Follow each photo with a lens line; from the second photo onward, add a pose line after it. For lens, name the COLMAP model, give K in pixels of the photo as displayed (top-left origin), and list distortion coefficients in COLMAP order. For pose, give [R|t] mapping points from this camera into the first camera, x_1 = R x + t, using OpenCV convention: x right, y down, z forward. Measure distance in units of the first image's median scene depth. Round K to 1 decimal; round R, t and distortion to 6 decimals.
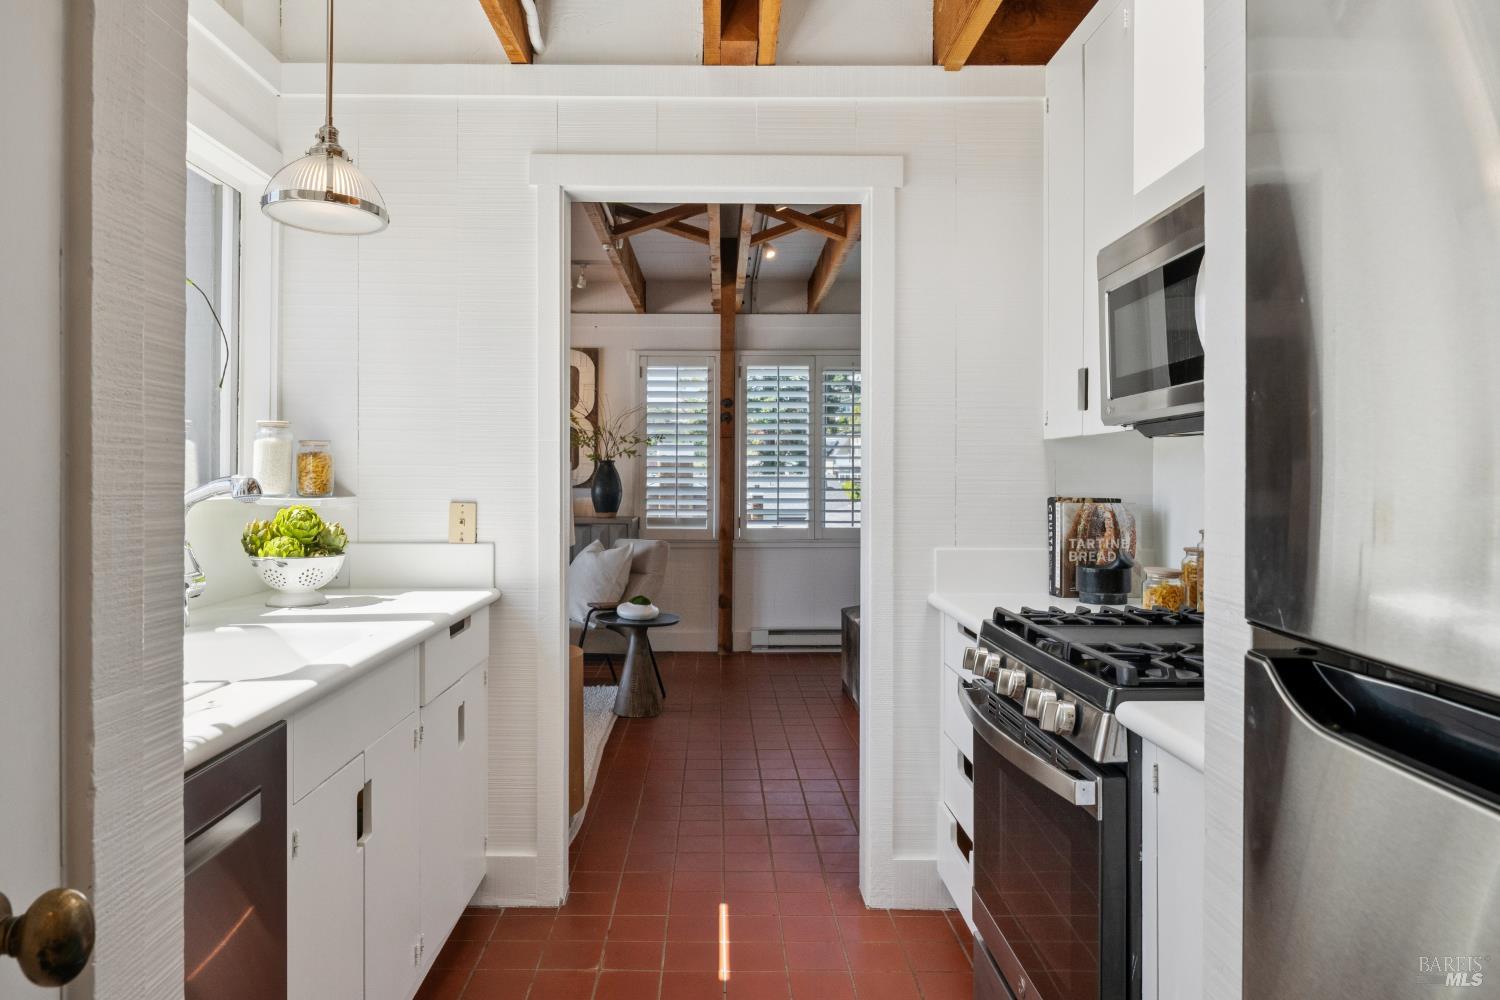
lens RADIAL K [[906.4, 0, 748.1], [0, 906.4, 490.8], [0, 0, 1]] dist [0.006014, 0.000129]
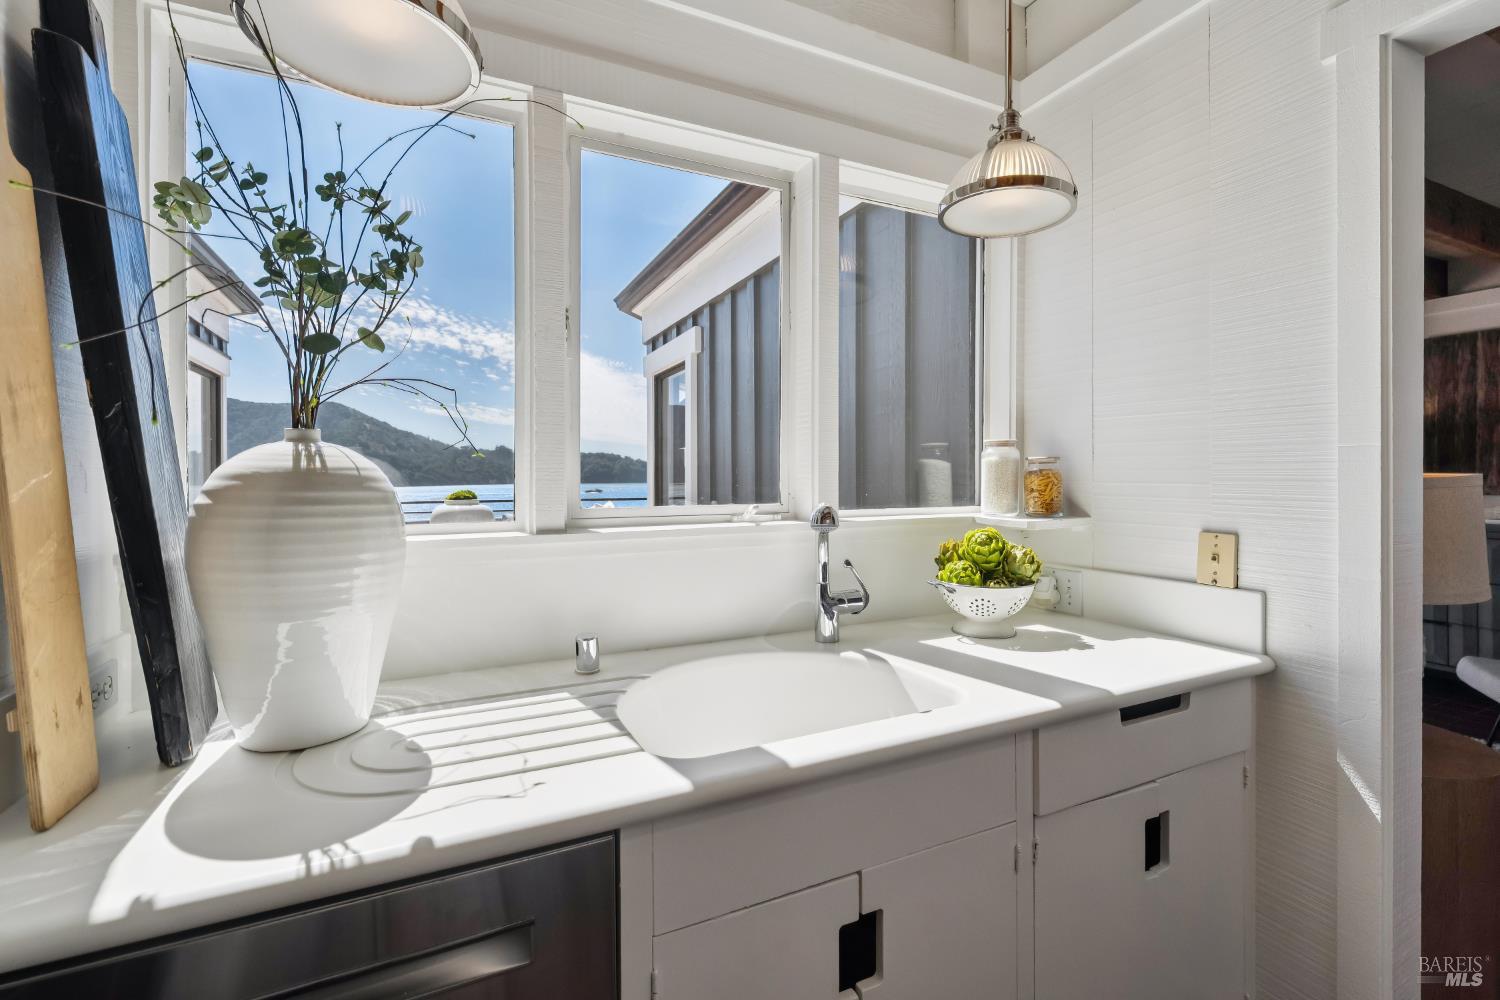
lens RADIAL K [[649.5, 0, 747.9], [0, 649.5, 488.2], [0, 0, 1]] dist [-0.016041, 0.000239]
pose [[0.394068, 0.015887, -0.918944, 0.030194], [-0.009705, 0.999867, 0.013124, -0.032430], [0.919030, 0.003747, 0.394170, 0.506318]]
